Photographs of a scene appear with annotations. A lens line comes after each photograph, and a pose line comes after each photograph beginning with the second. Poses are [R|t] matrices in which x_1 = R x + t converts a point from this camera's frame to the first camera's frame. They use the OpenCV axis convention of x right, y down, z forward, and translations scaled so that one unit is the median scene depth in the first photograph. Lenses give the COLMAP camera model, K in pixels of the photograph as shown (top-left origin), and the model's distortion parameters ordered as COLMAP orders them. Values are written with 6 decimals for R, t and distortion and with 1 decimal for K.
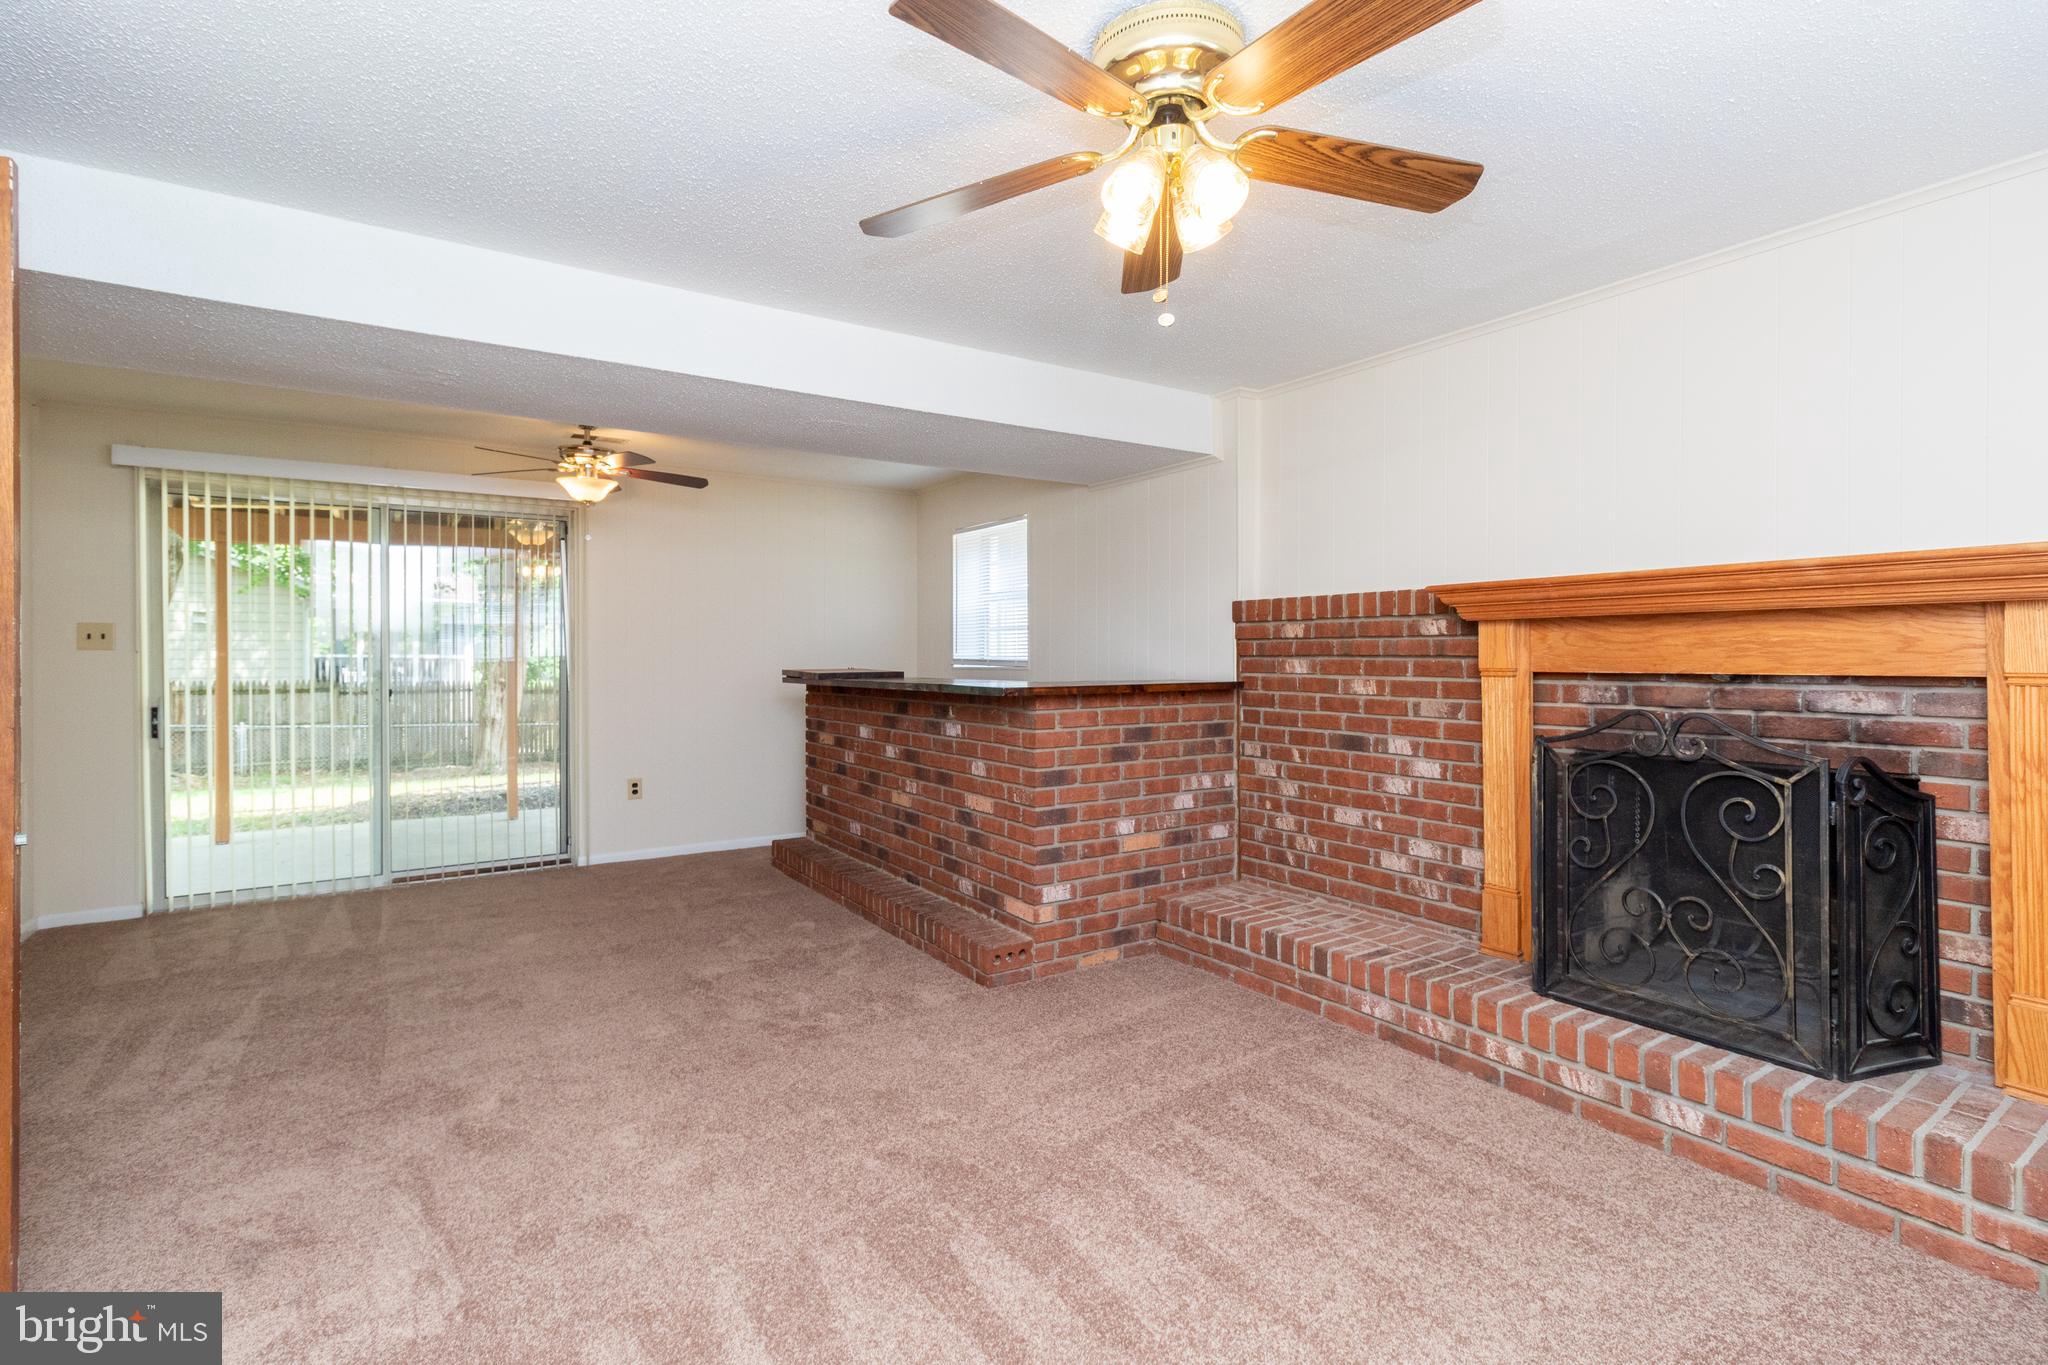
lens RADIAL K [[925.2, 0, 1025.9], [0, 925.2, 660.9], [0, 0, 1]] dist [-0.000092, 0.000000]
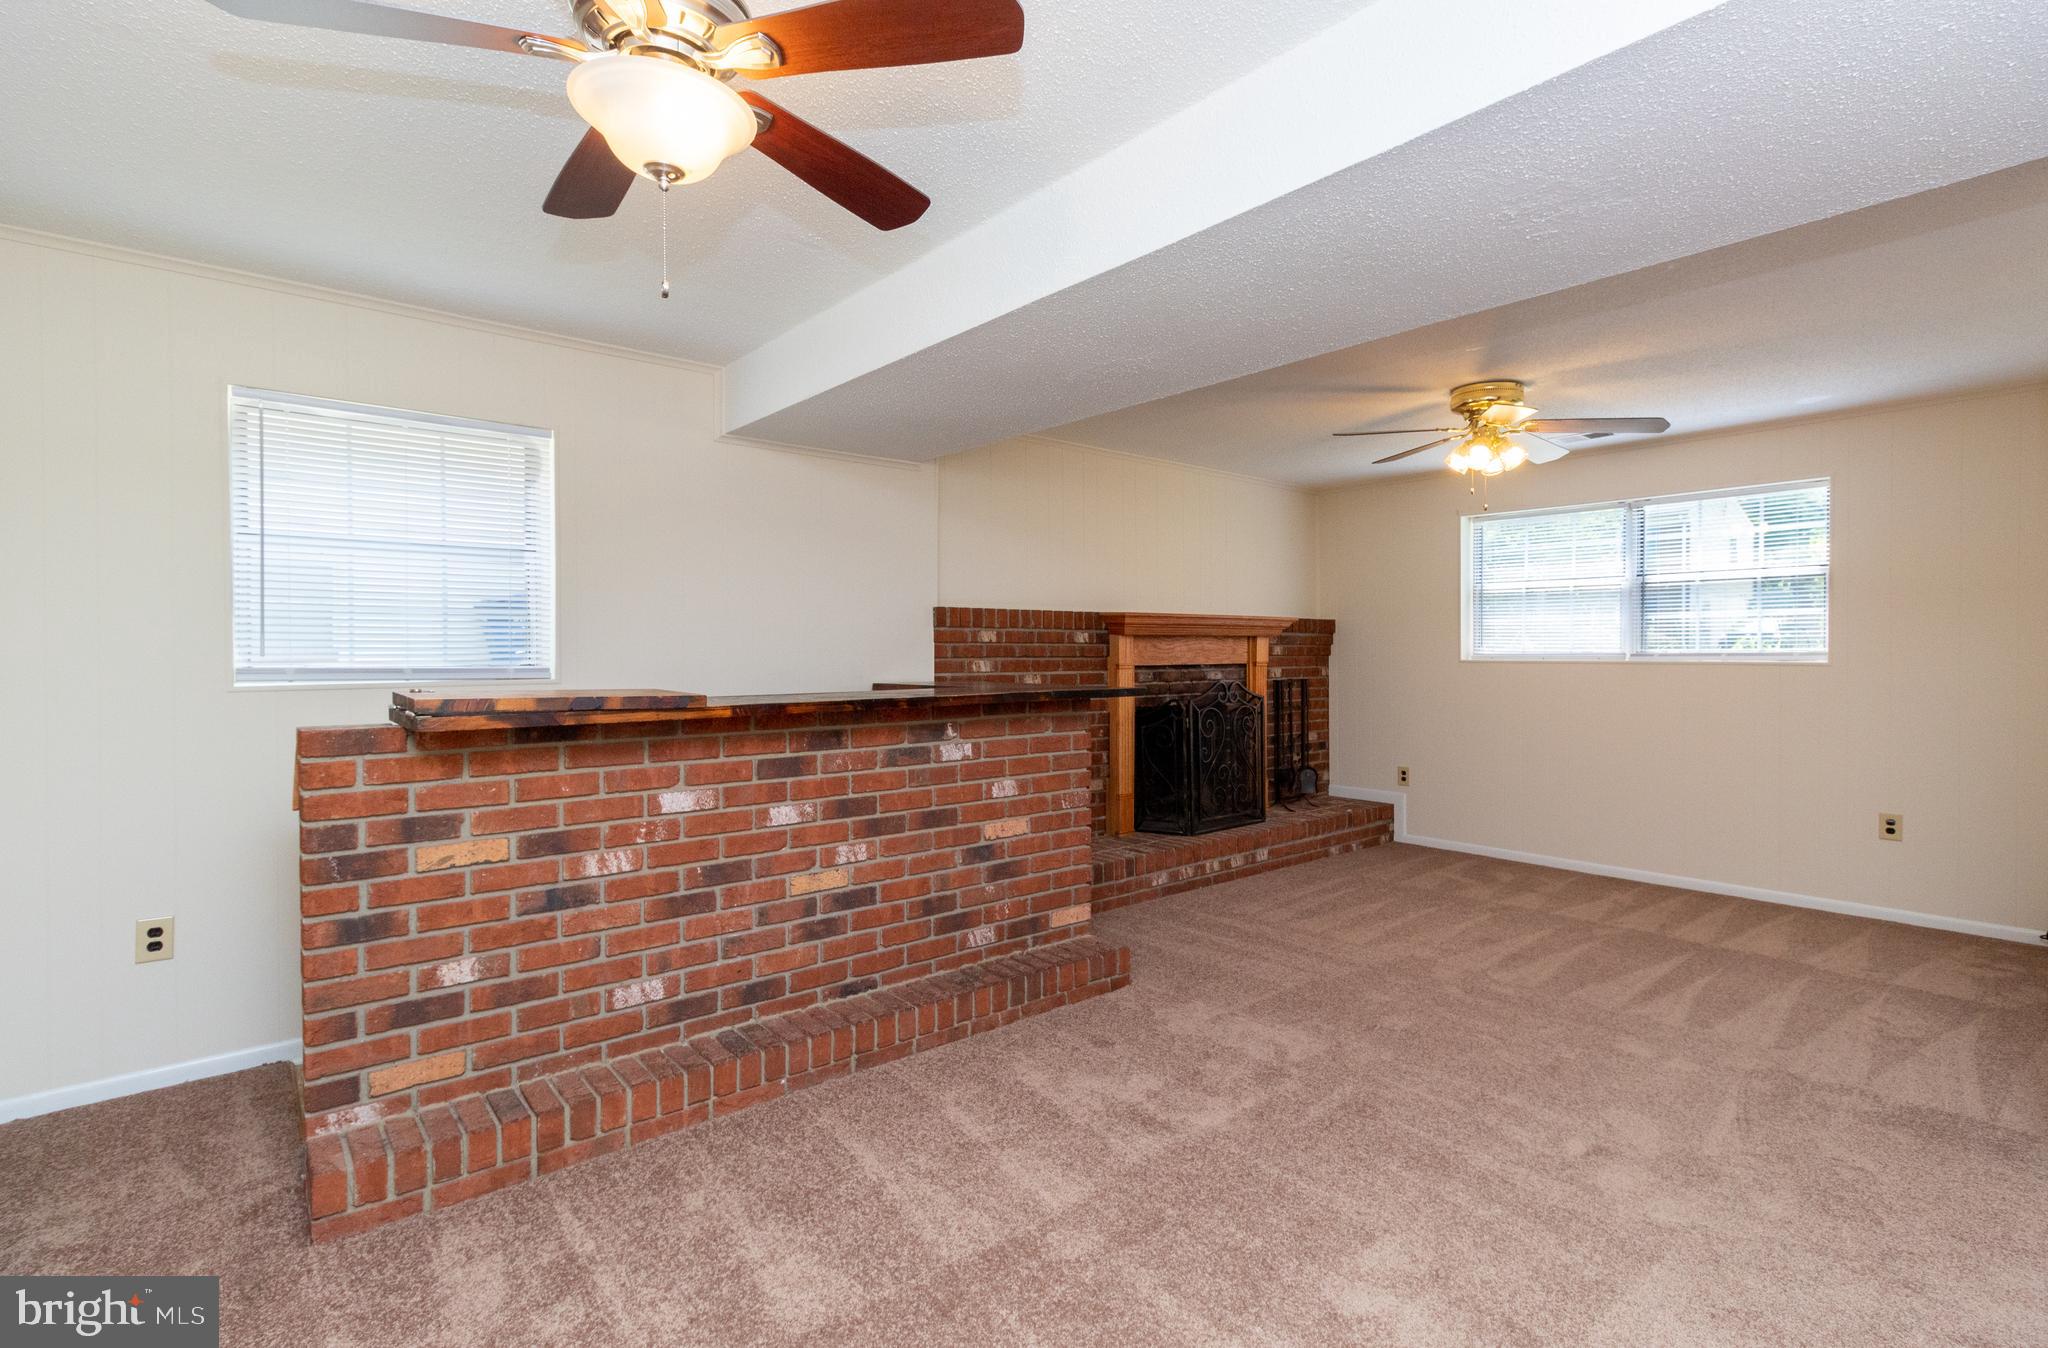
lens RADIAL K [[949.4, 0, 1026.5], [0, 949.4, 667.9], [0, 0, 1]] dist [-0.002181, -0.000076]
pose [[-0.091873, -0.013827, 0.995675, -0.941701], [0.010301, 0.999837, 0.014835, -0.009198], [-0.995717, 0.011619, -0.091715, 1.066797]]
